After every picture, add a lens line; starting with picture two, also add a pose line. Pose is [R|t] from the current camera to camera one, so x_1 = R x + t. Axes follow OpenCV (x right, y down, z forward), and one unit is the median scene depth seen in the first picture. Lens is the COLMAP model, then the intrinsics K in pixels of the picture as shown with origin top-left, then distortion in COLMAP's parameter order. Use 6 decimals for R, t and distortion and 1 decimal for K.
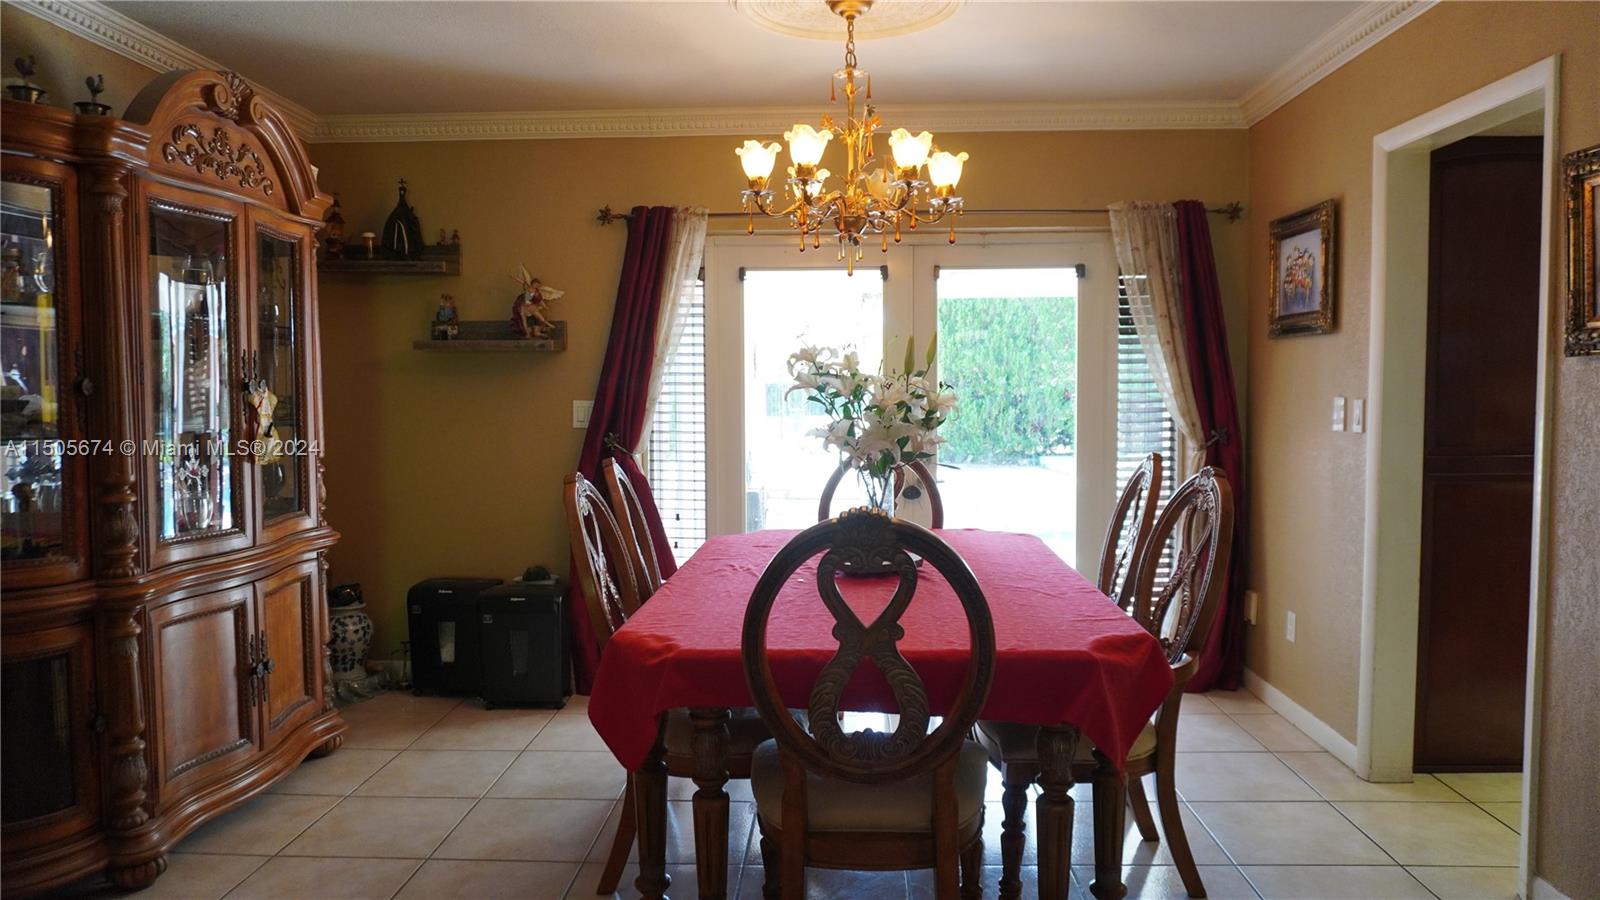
lens RADIAL K [[1067.2, 0, 800.0], [0, 1067.2, 448.8], [0, 0, 1]] dist [-0.008274, -0.001314]
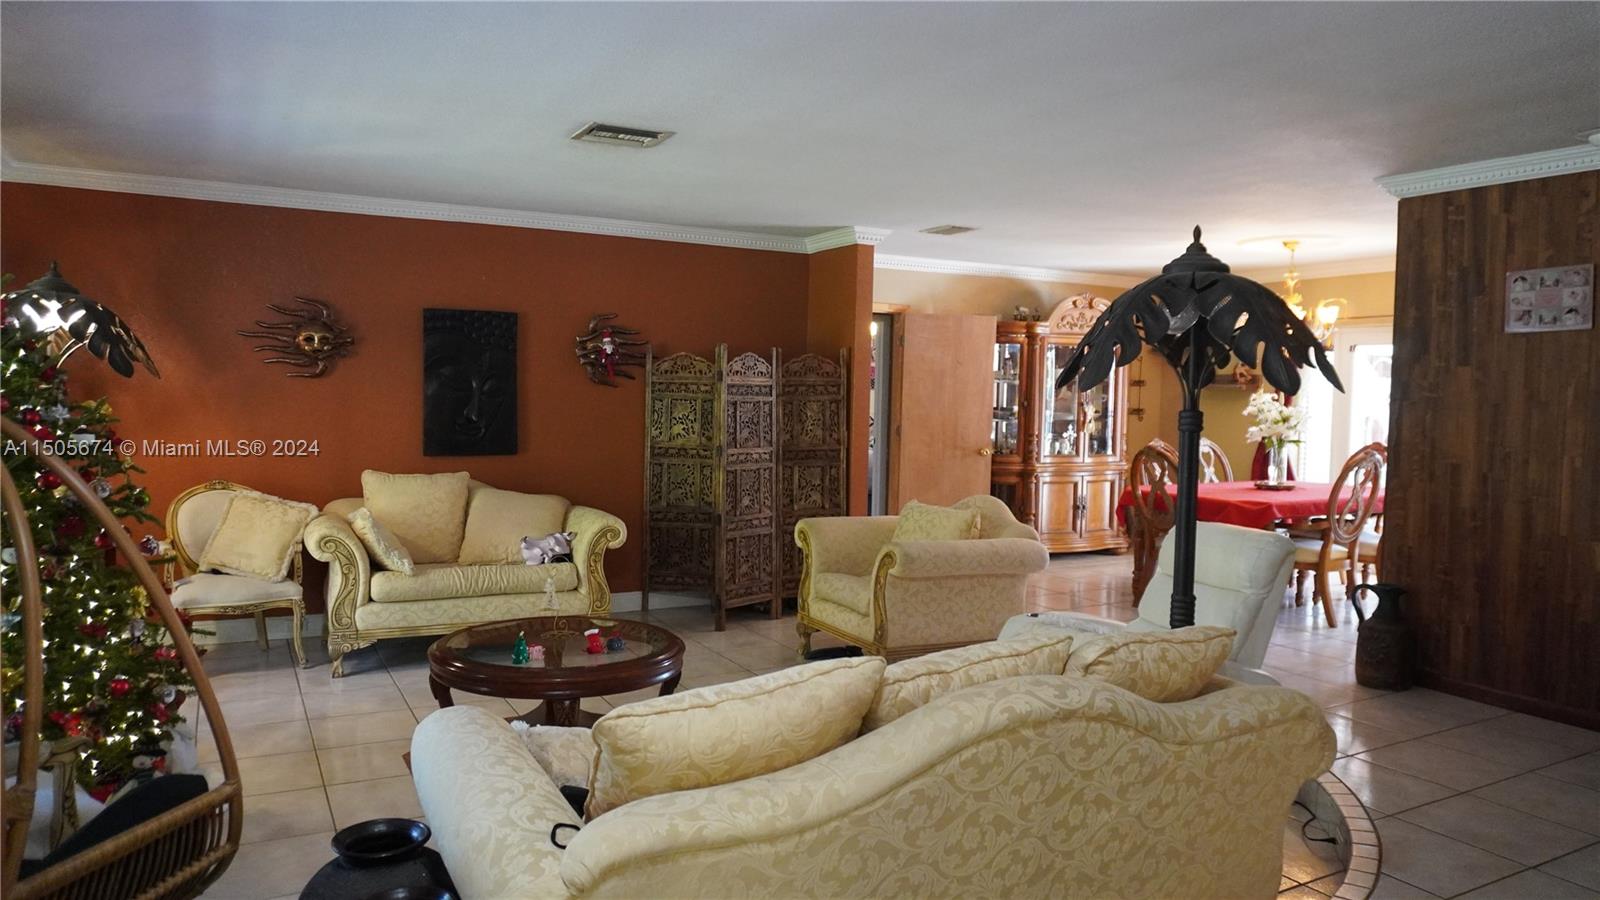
lens RADIAL K [[1067.2, 0, 800.4], [0, 1067.2, 450.5], [0, 0, 1]] dist [-0.008274, -0.001314]
pose [[0.520687, 0.063897, -0.851353, 1.676887], [-0.068856, 0.997090, 0.032723, 0.023904], [0.850967, 0.041582, 0.523571, -1.231032]]
